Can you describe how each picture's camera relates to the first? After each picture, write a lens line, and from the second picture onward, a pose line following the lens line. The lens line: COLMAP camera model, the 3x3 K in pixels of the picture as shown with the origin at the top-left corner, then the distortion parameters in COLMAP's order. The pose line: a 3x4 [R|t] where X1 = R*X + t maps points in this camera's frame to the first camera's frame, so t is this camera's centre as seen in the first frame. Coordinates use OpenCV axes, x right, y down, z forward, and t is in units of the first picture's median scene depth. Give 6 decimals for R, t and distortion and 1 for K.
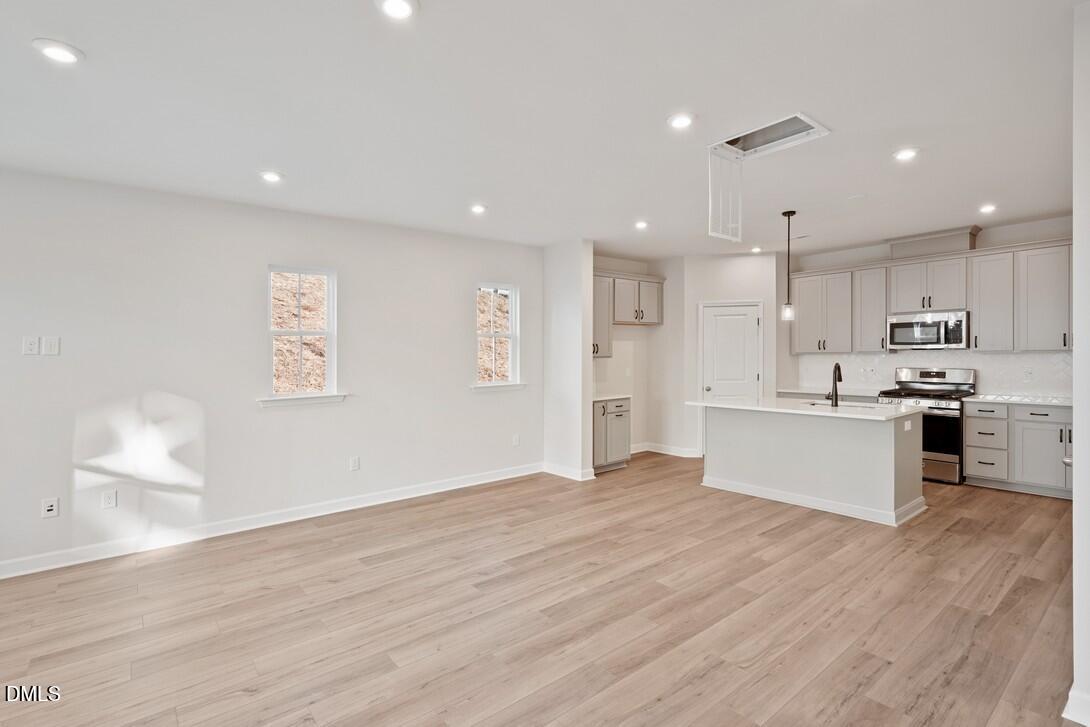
lens RADIAL K [[521.1, 0, 544.4], [0, 521.1, 356.2], [0, 0, 1]] dist [0.001277, -0.000080]
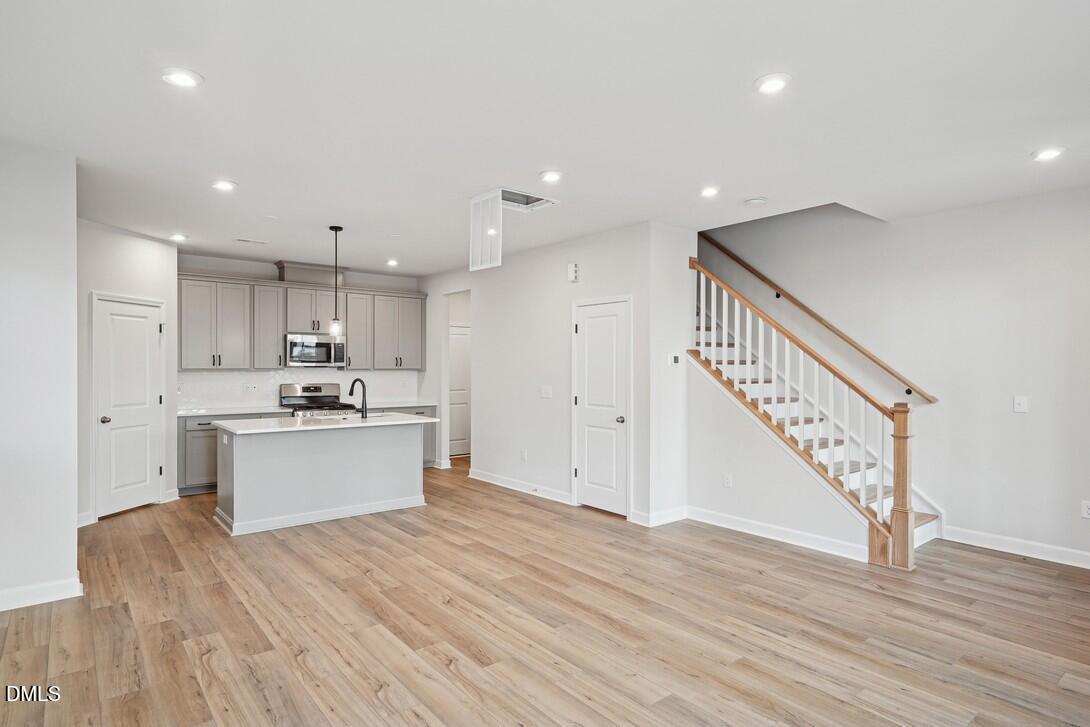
lens RADIAL K [[587.5, 0, 543.7], [0, 587.5, 375.6], [0, 0, 1]] dist [0.004676, 0.000958]
pose [[0.003204, 0.000392, 0.999995, -0.814701], [-0.000928, 0.999999, -0.000389, 0.007935], [-0.999994, -0.000927, 0.003205, 0.736832]]
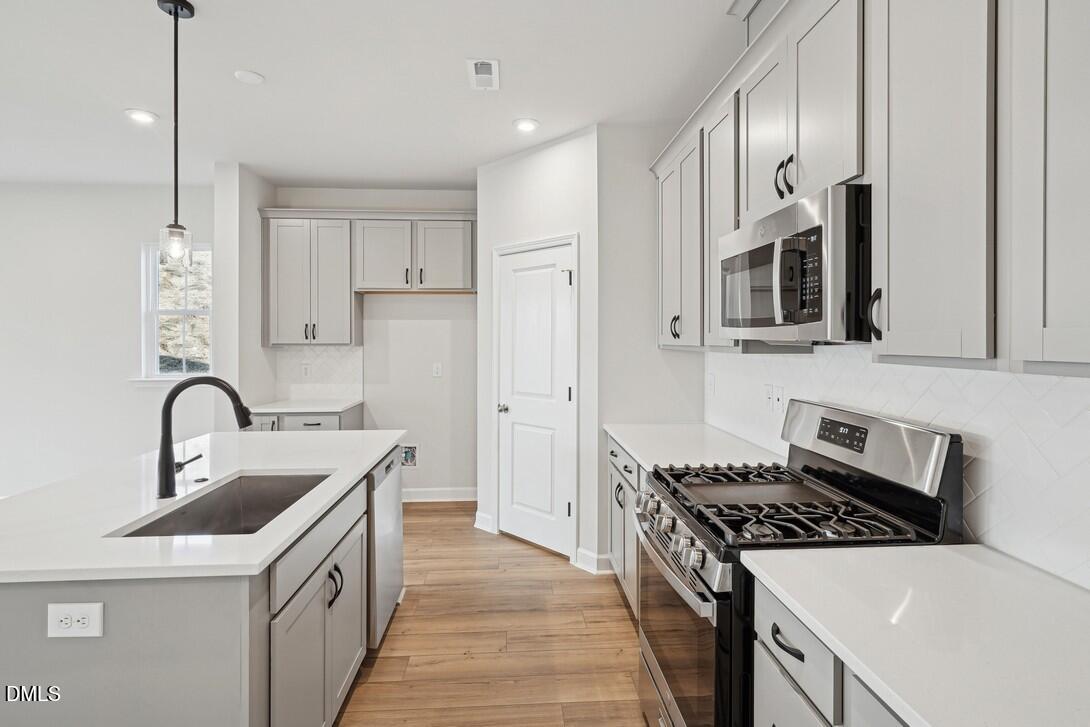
lens RADIAL K [[534.1, 0, 545.6], [0, 534.1, 337.5], [0, 0, 1]] dist [-0.000176, 0.000073]
pose [[0.817580, 0.011925, -0.575692, 1.174580], [-0.009673, 0.999929, 0.006976, -0.024990], [0.575734, -0.000135, 0.817637, 1.016901]]
